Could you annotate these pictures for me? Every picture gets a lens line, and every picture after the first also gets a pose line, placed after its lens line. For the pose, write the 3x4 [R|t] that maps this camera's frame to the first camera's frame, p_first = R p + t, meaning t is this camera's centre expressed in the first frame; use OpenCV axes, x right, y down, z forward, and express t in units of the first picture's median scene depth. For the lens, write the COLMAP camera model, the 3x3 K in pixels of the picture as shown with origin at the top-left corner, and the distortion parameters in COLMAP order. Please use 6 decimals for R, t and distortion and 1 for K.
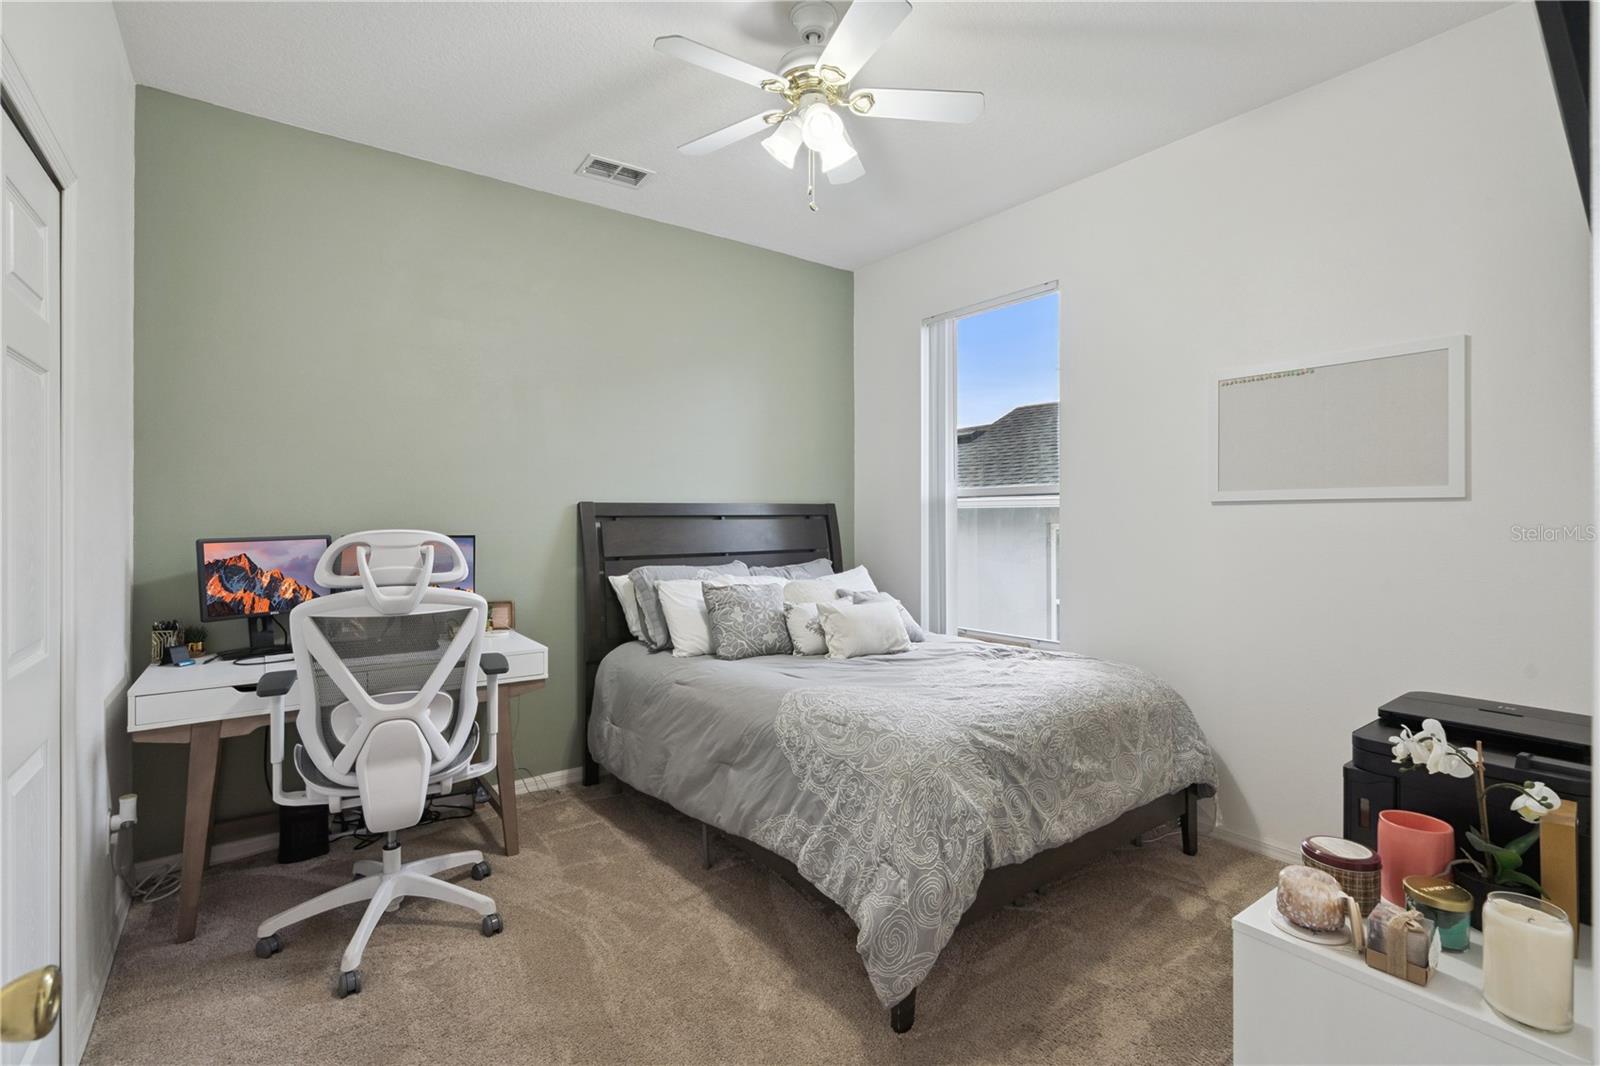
lens RADIAL K [[730.0, 0, 798.6], [0, 730.0, 522.2], [0, 0, 1]] dist [-0.006011, 0.002014]
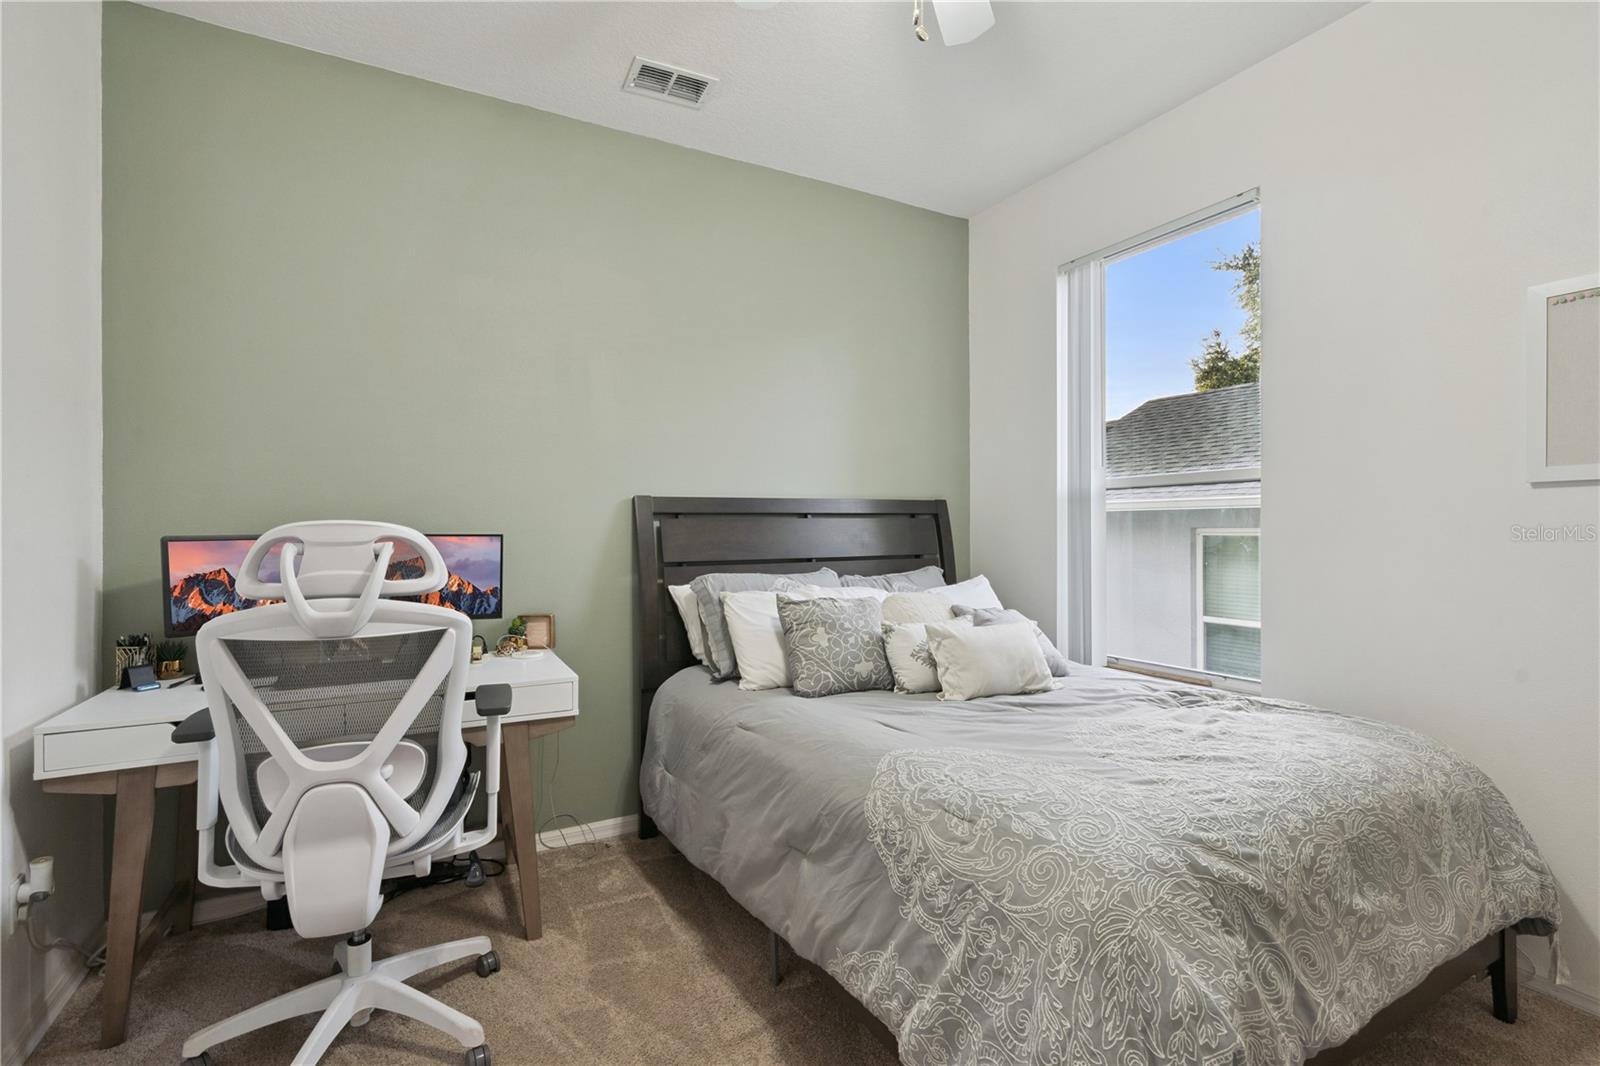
lens RADIAL K [[730.0, 0, 789.3], [0, 730.0, 531.4], [0, 0, 1]] dist [-0.006011, 0.002014]
pose [[0.988112, -0.001257, -0.153732, 0.002140], [0.001266, 0.999999, -0.000037, 0.017630], [0.153732, -0.000159, 0.988113, 0.281451]]
